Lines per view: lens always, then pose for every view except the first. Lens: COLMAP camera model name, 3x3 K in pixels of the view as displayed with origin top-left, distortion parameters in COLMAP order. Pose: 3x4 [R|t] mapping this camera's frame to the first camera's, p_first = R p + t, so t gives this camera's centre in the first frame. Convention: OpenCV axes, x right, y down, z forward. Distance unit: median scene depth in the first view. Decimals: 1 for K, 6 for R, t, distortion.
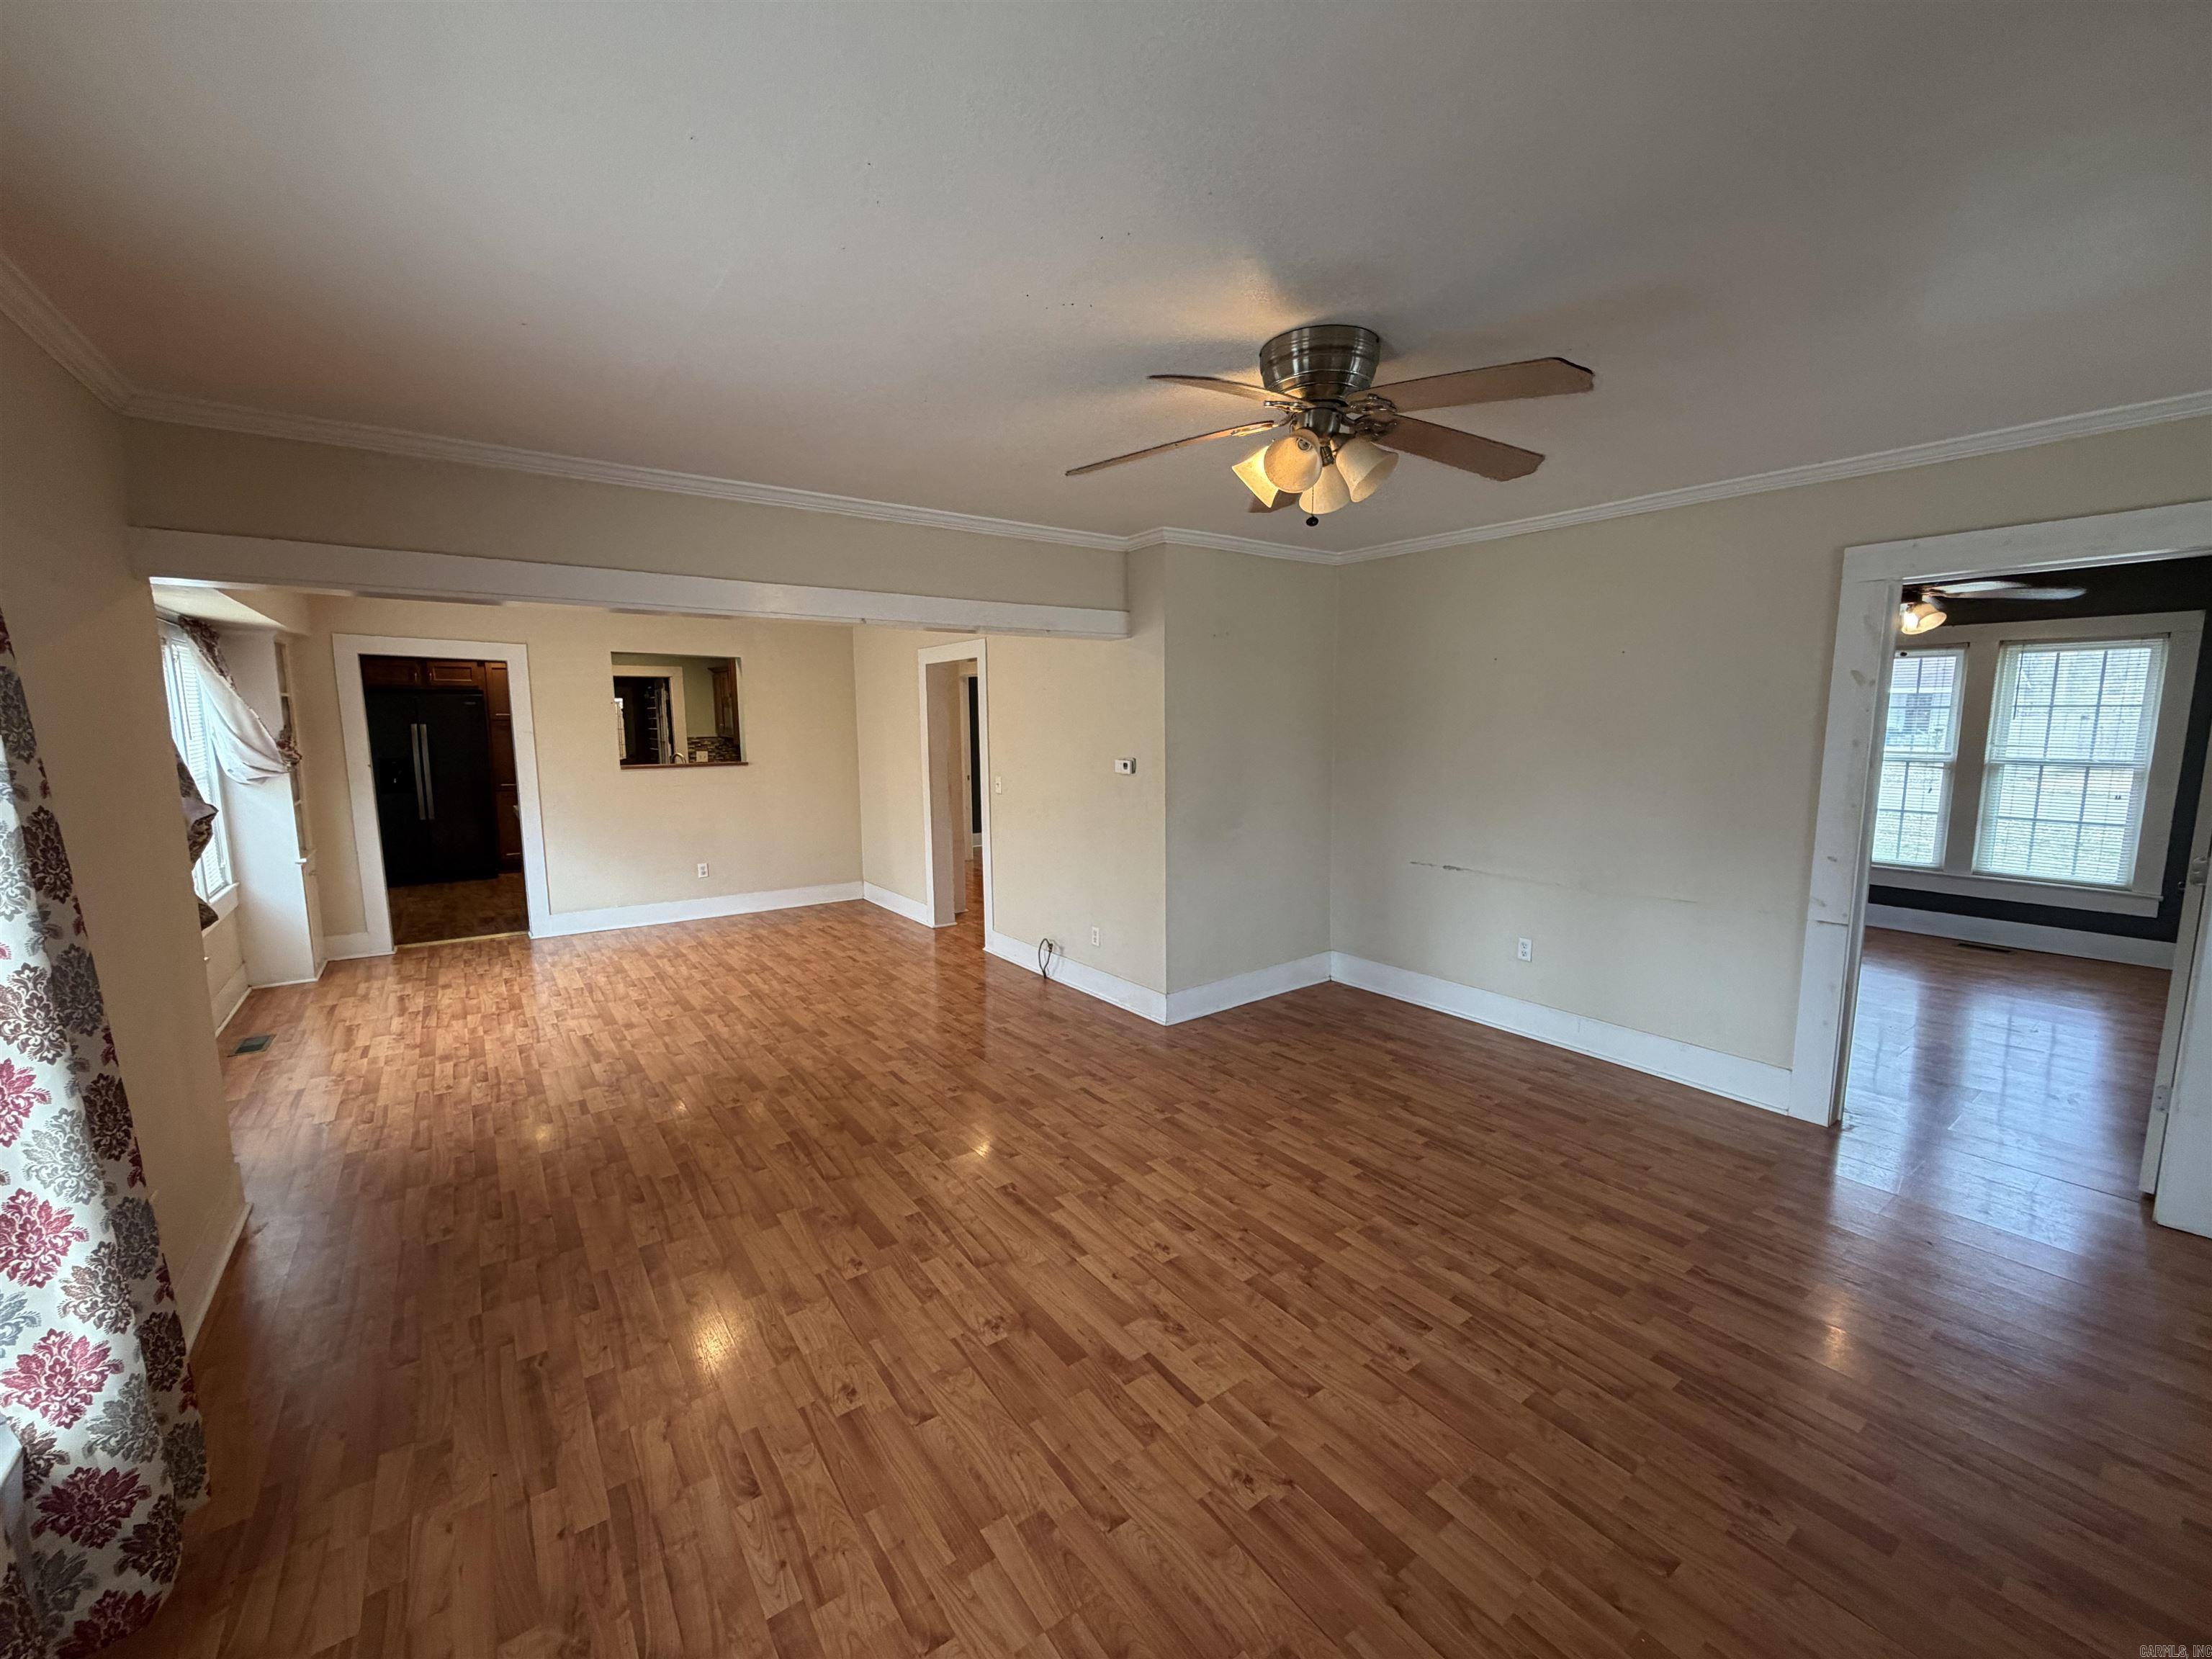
lens RADIAL K [[880.2, 0, 1101.4], [0, 880.2, 829.8], [0, 0, 1]] dist [-0.000614, -0.000374]
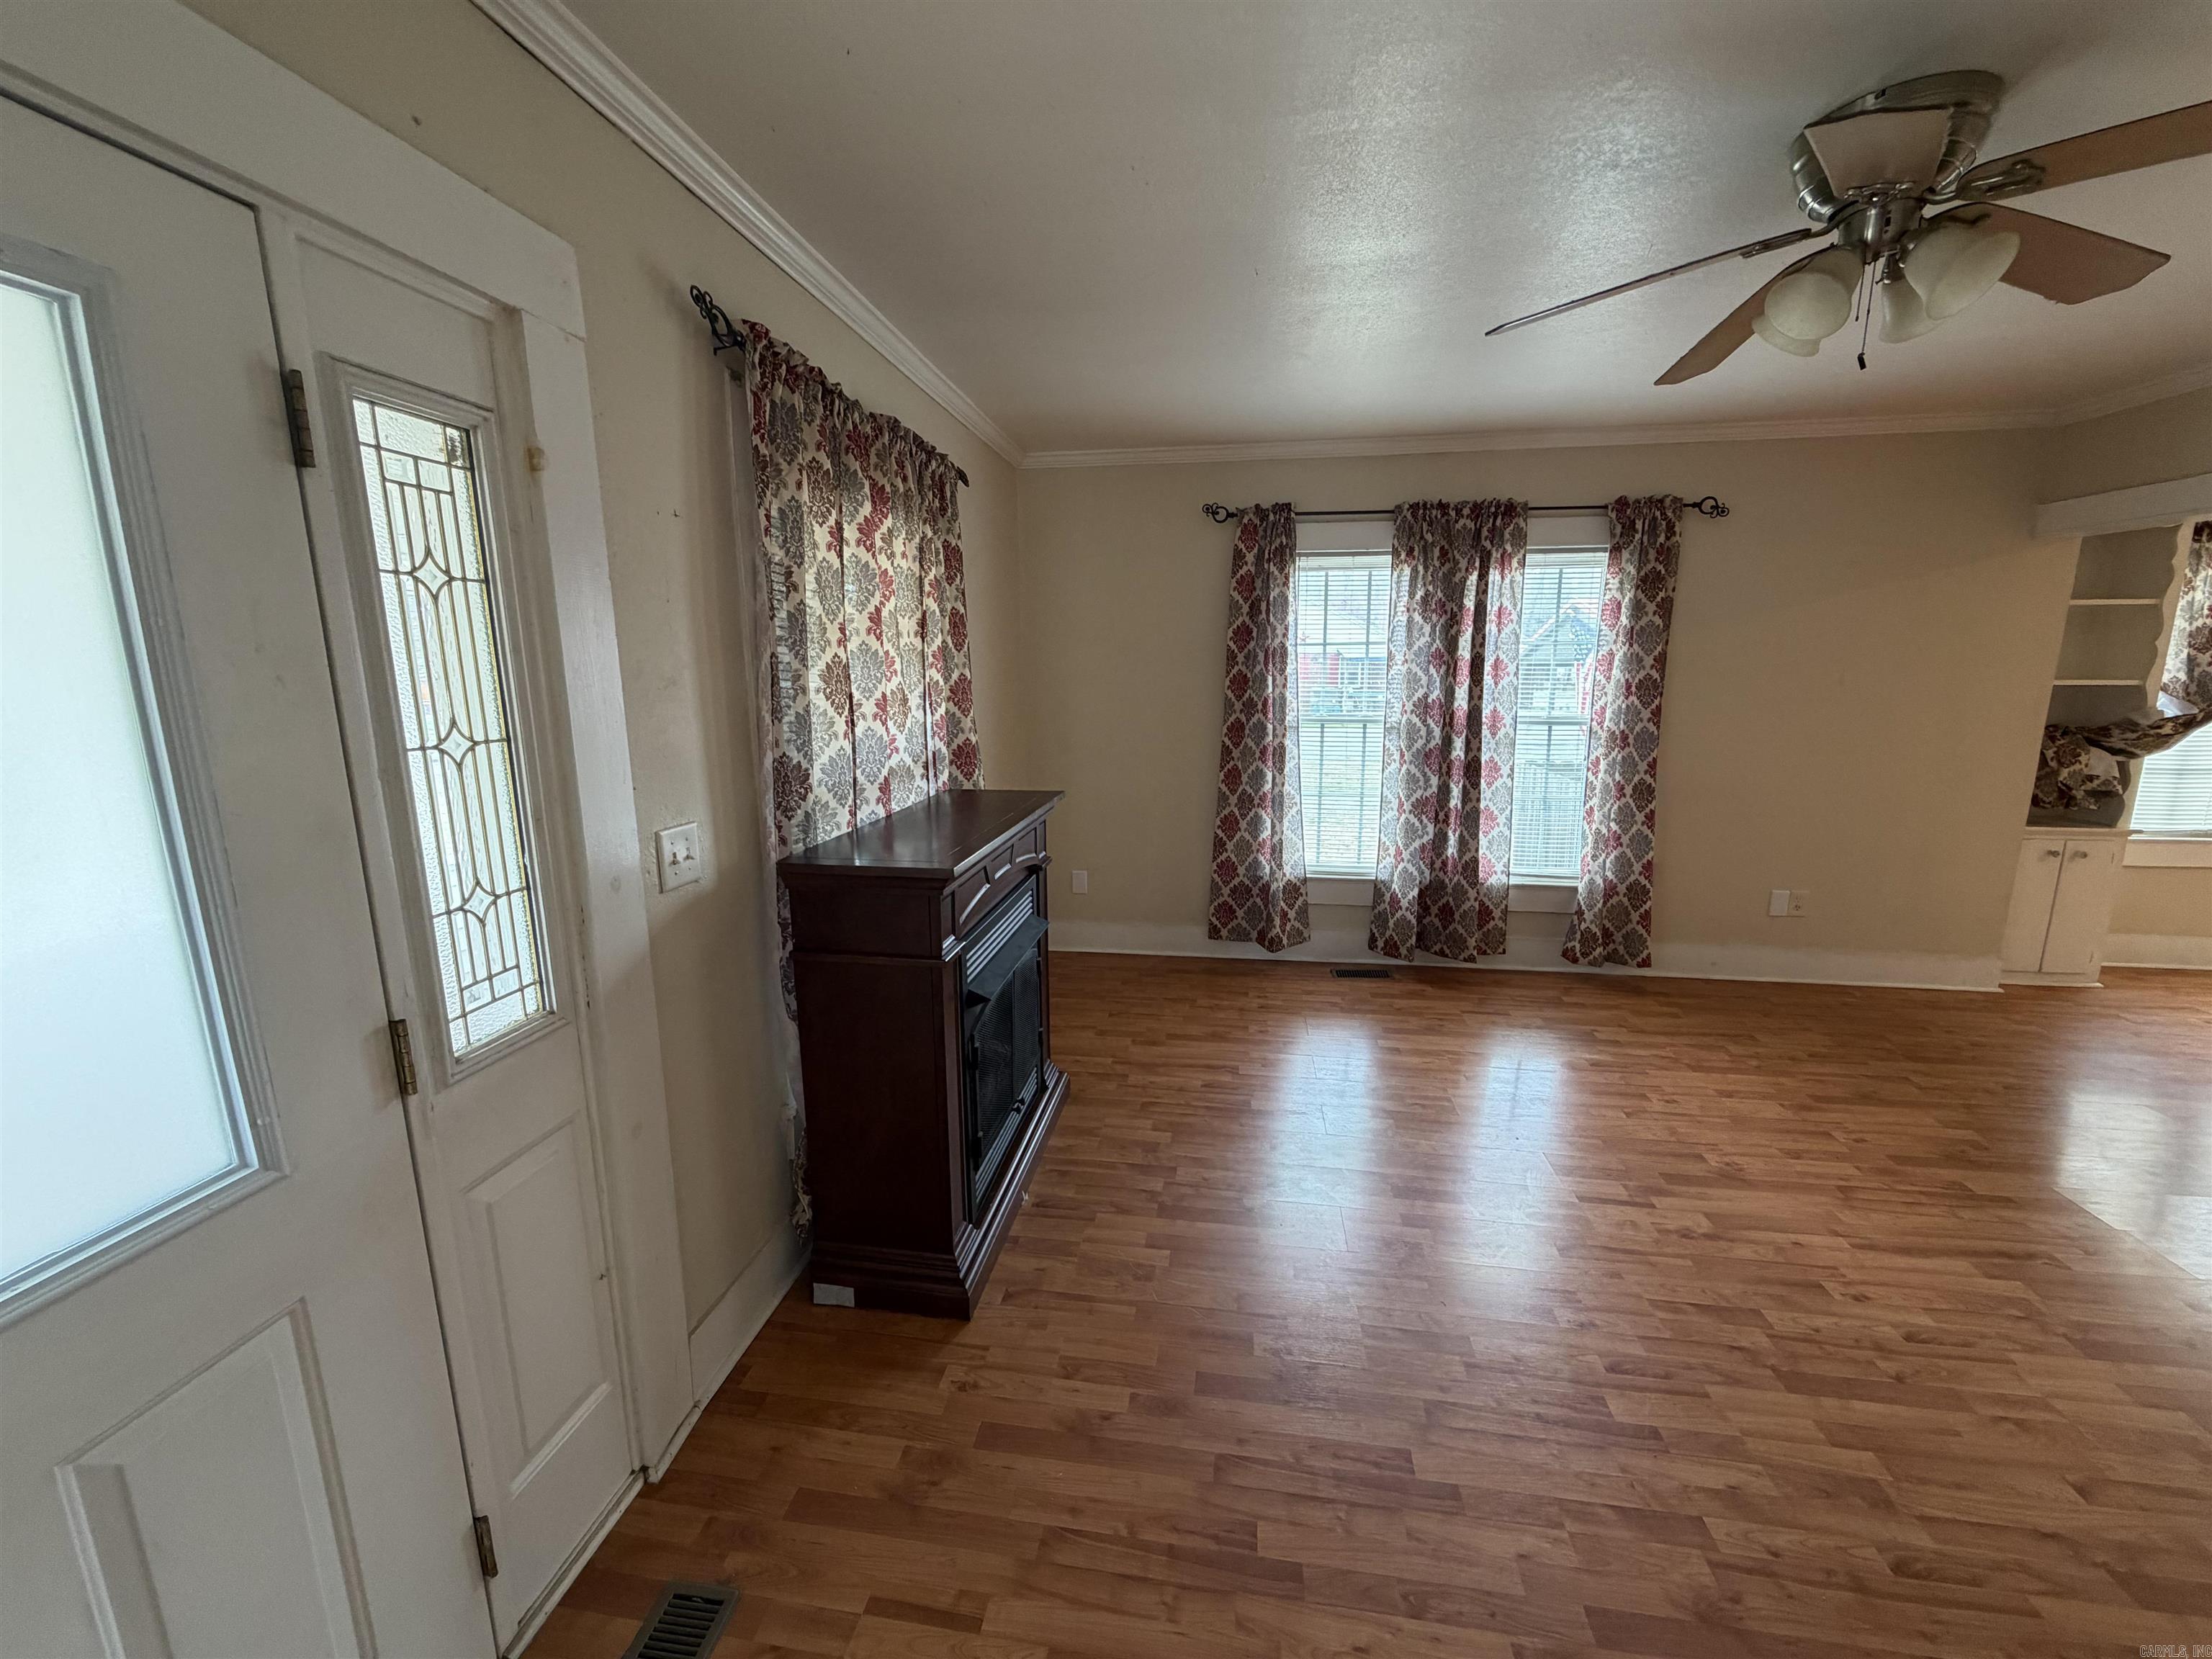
lens RADIAL K [[880.8, 0, 1100.2], [0, 880.8, 831.8], [0, 0, 1]] dist [-0.000474, 0.000273]
pose [[-0.703914, 0.148992, -0.694483, 0.606692], [-0.077862, 0.955674, 0.283946, -0.061377], [0.706005, 0.253947, -0.661111, 0.537400]]
